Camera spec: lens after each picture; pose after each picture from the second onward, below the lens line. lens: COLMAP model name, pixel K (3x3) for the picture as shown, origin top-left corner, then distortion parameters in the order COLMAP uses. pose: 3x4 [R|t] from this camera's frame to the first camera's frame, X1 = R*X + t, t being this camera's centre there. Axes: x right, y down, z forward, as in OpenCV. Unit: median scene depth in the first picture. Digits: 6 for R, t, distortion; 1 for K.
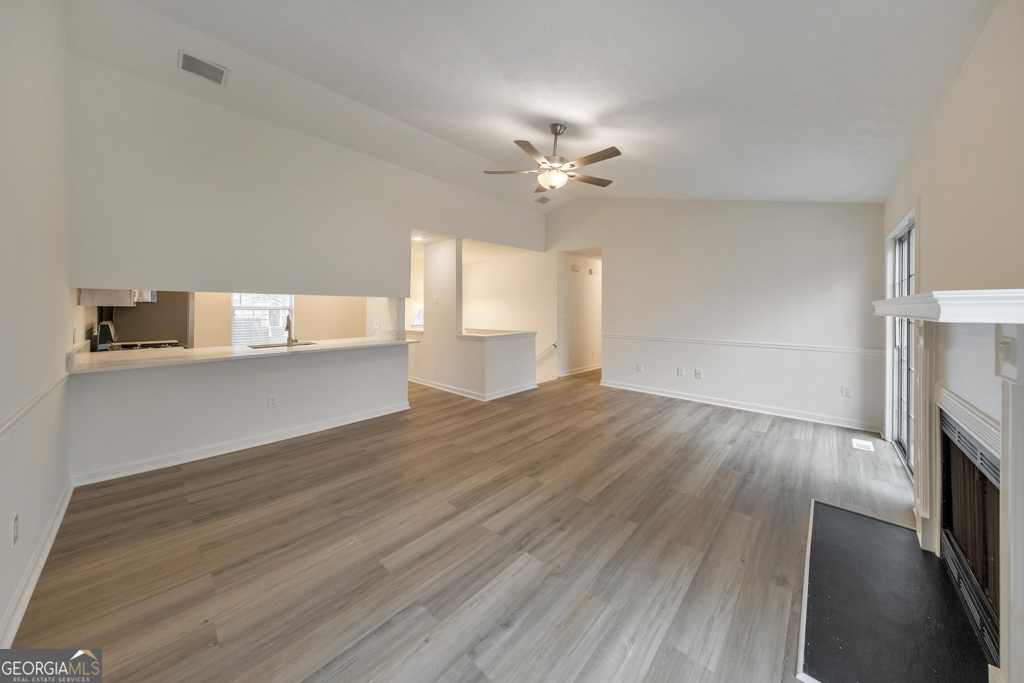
lens RADIAL K [[334.7, 0, 519.9], [0, 334.7, 306.4], [0, 0, 1]] dist [0.011041, -0.000564]
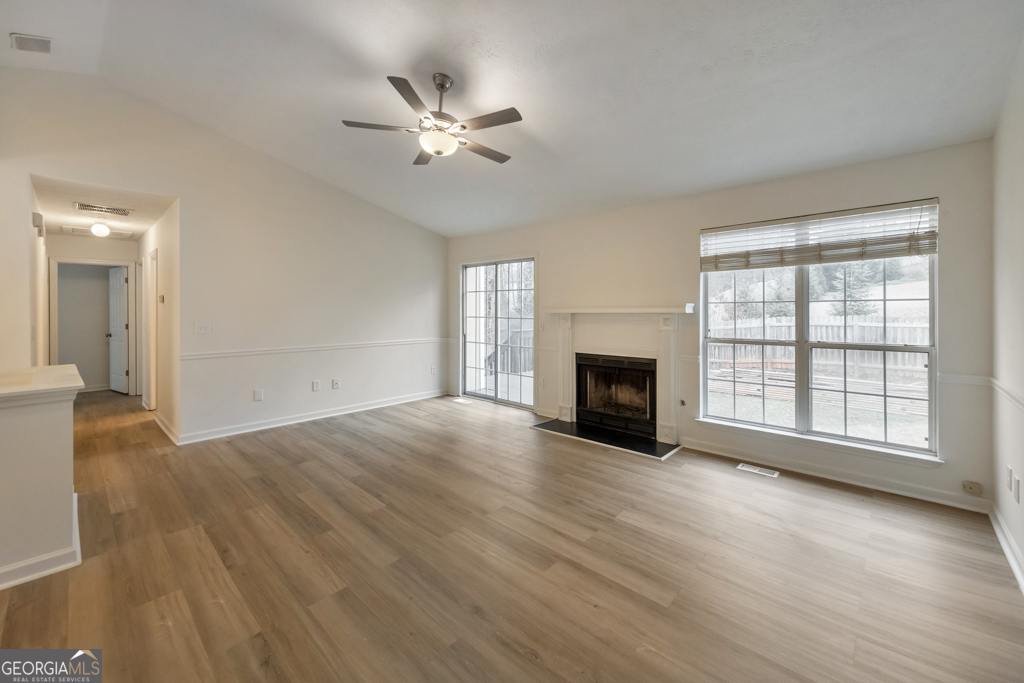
lens RADIAL K [[407.6, 0, 515.8], [0, 407.6, 311.9], [0, 0, 1]] dist [-0.001439, -0.000098]
pose [[0.013033, -0.004694, 0.999904, -1.044251], [-0.002753, 0.999985, 0.004730, 0.008614], [-0.999911, -0.002814, 0.013019, 0.993508]]
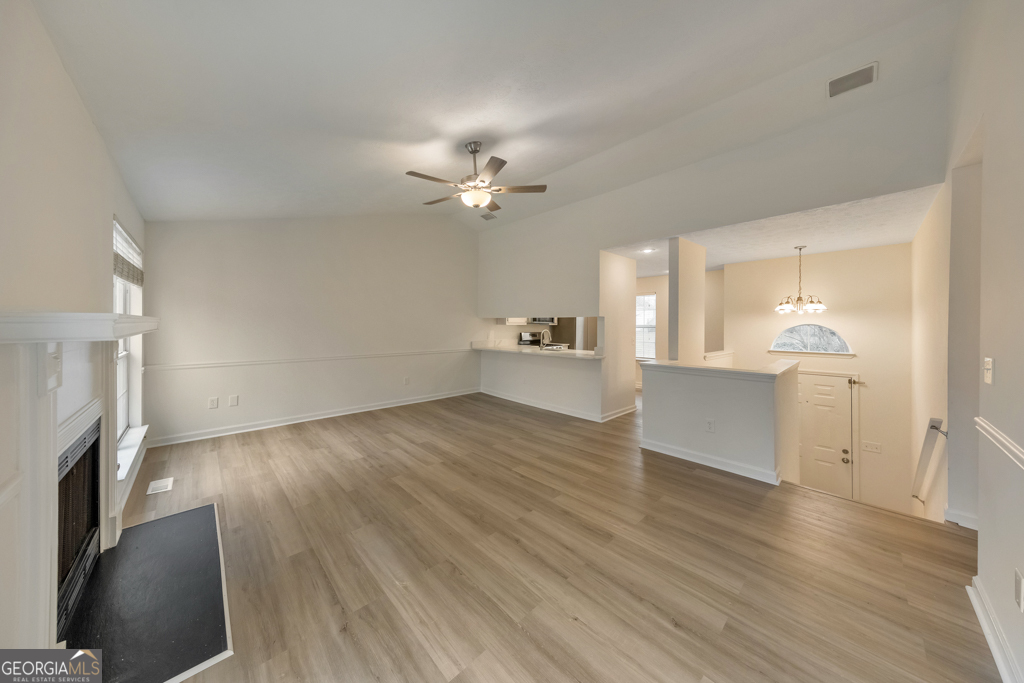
lens RADIAL K [[334.7, 0, 508.8], [0, 334.7, 325.0], [0, 0, 1]] dist [0.011041, -0.000564]
pose [[-0.081977, -0.000164, -0.996634, 1.348047], [-0.000605, 1.000000, -0.000115, -0.000037], [0.996634, 0.000594, -0.081977, 1.457720]]
